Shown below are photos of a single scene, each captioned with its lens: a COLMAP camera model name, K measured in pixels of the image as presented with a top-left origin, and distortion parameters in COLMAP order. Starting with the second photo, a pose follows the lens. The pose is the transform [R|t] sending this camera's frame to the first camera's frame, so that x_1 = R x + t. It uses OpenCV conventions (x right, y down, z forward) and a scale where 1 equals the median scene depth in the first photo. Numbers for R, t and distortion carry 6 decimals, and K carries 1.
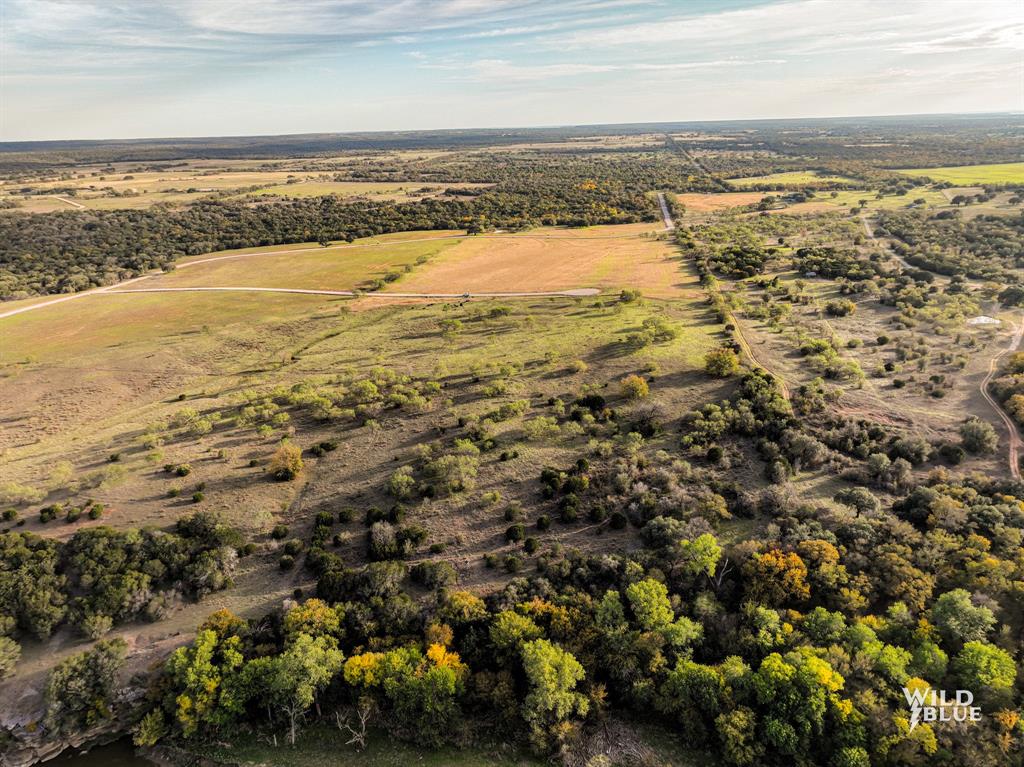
lens RADIAL K [[715.6, 0, 522.2], [0, 715.6, 380.9], [0, 0, 1]] dist [-0.012620, 0.023101]
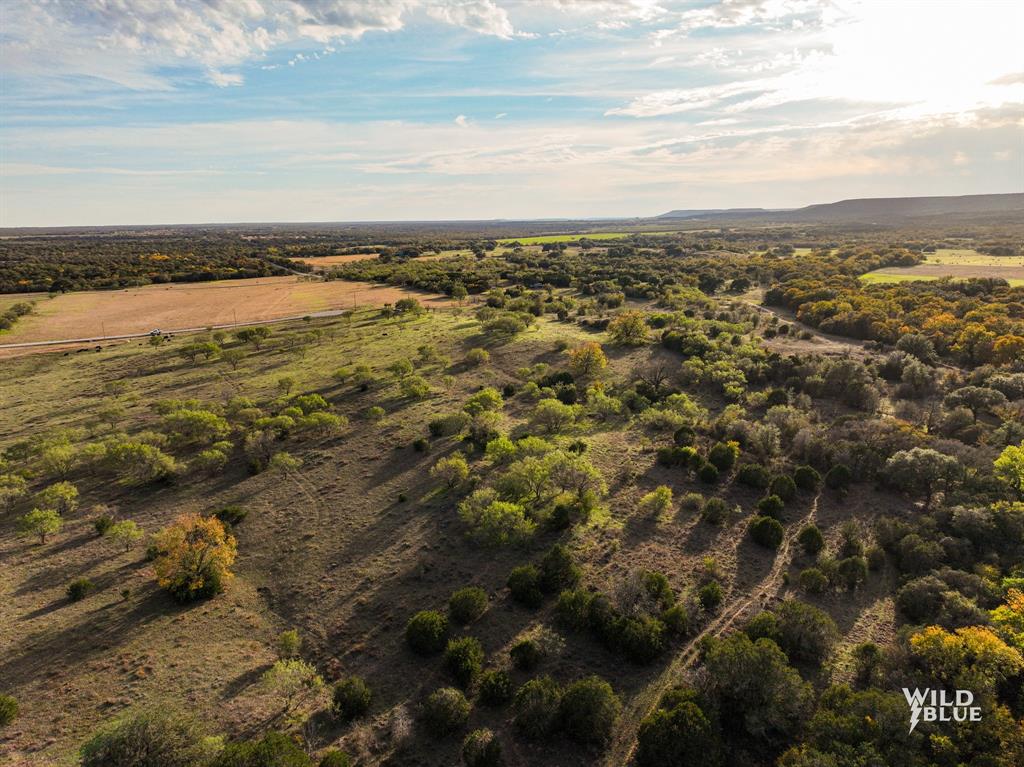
lens RADIAL K [[715.6, 0, 514.1], [0, 715.6, 389.1], [0, 0, 1]] dist [-0.012620, 0.023101]
pose [[0.795613, -0.129597, 0.591781, -0.096064], [0.204540, 0.976953, -0.061044, 0.019271], [-0.570231, 0.169610, 0.803784, 0.127726]]
